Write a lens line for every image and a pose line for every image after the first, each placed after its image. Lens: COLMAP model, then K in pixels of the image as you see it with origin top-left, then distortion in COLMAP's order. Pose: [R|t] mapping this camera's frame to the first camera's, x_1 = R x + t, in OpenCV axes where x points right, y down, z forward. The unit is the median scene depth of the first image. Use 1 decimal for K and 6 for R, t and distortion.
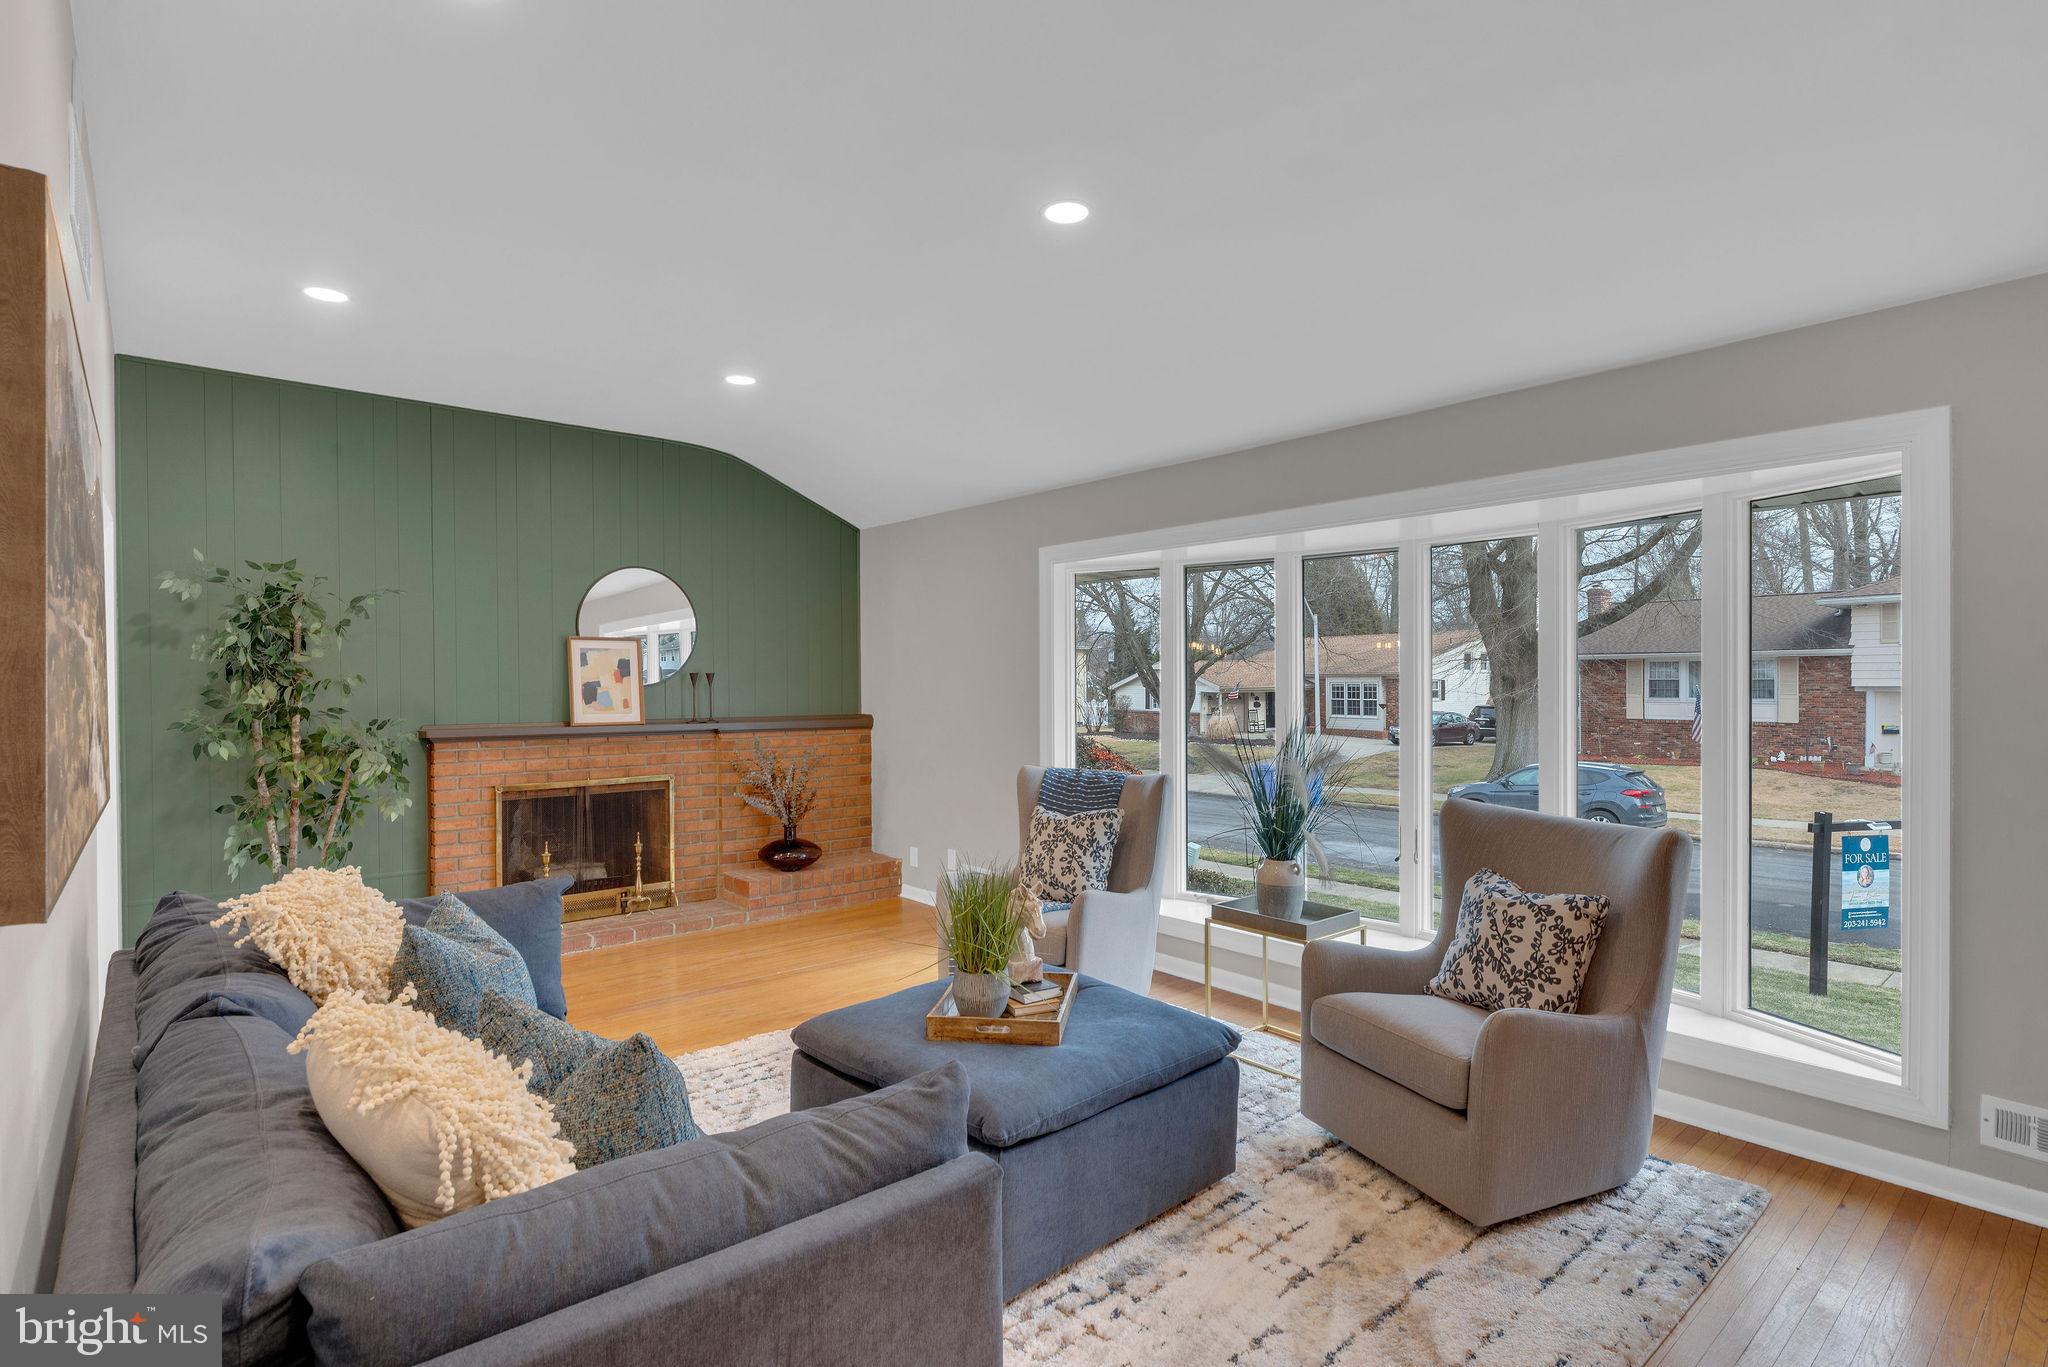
lens RADIAL K [[990.9, 0, 1030.2], [0, 990.9, 676.1], [0, 0, 1]] dist [0.002793, -0.000225]
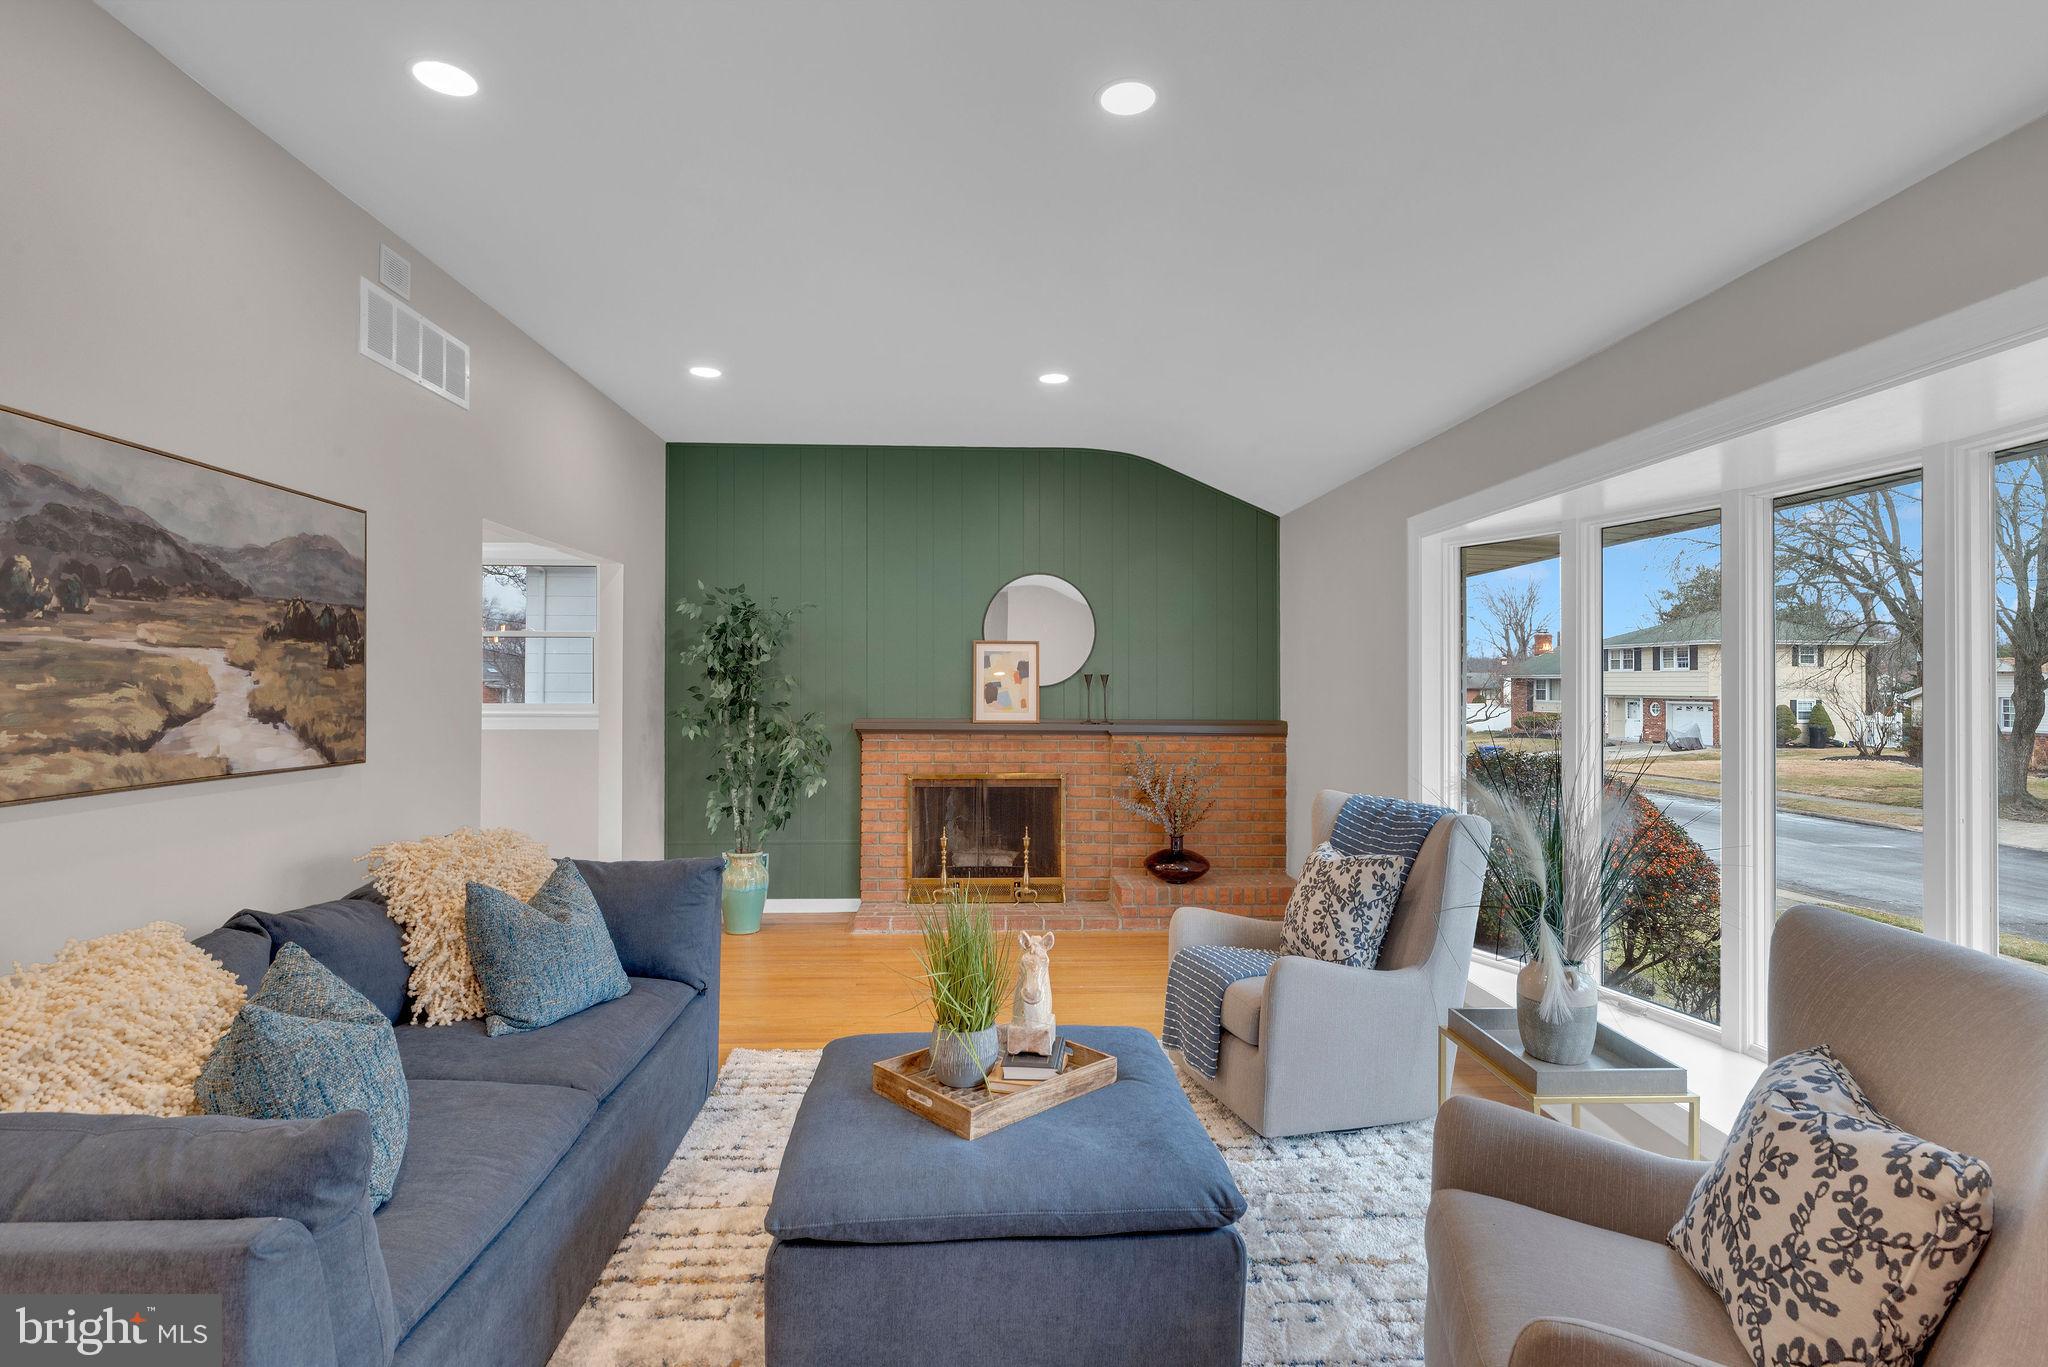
lens RADIAL K [[990.9, 0, 1030.2], [0, 990.9, 676.1], [0, 0, 1]] dist [0.002793, -0.000225]
pose [[0.787154, 0.002690, -0.616751, 0.278393], [-0.004203, 0.999991, -0.001002, -0.000109], [0.616742, 0.003381, 0.787158, 0.199413]]
